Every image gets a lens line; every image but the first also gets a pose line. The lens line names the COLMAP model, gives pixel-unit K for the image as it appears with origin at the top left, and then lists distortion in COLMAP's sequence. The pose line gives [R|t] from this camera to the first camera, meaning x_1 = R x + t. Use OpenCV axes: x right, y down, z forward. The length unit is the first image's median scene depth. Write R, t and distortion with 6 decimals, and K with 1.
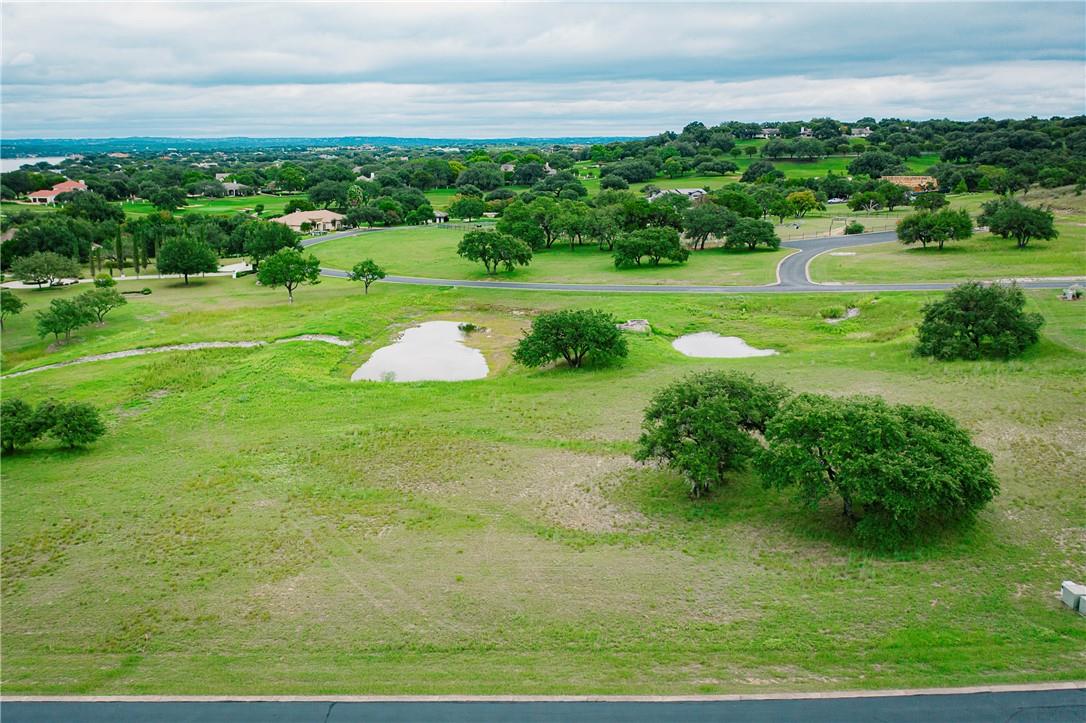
lens RADIAL K [[999.7, 0, 449.9], [0, 999.7, 341.9], [0, 0, 1]] dist [-0.017308, 0.000000]
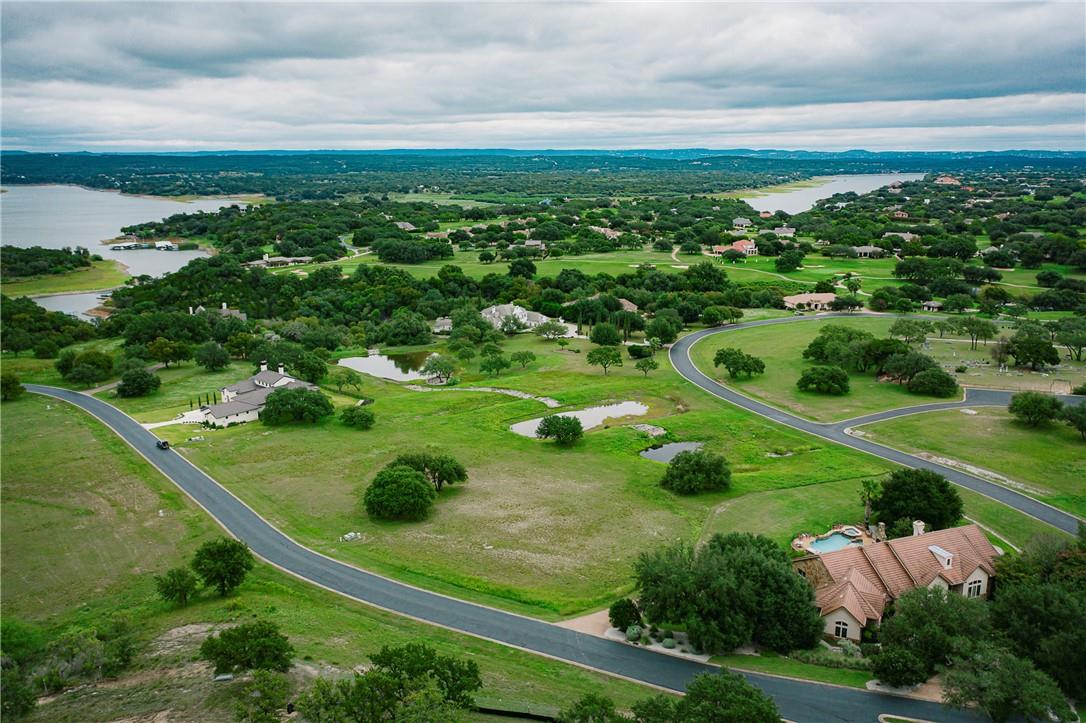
lens RADIAL K [[858.6, 0, 541.9], [0, 858.6, 353.0], [0, 0, 1]] dist [-0.014877, 0.010375]
pose [[0.695087, 0.164001, -0.699970, 0.776949], [-0.140676, 0.985838, 0.091284, -0.187043], [0.705028, 0.035018, 0.708315, -0.173036]]
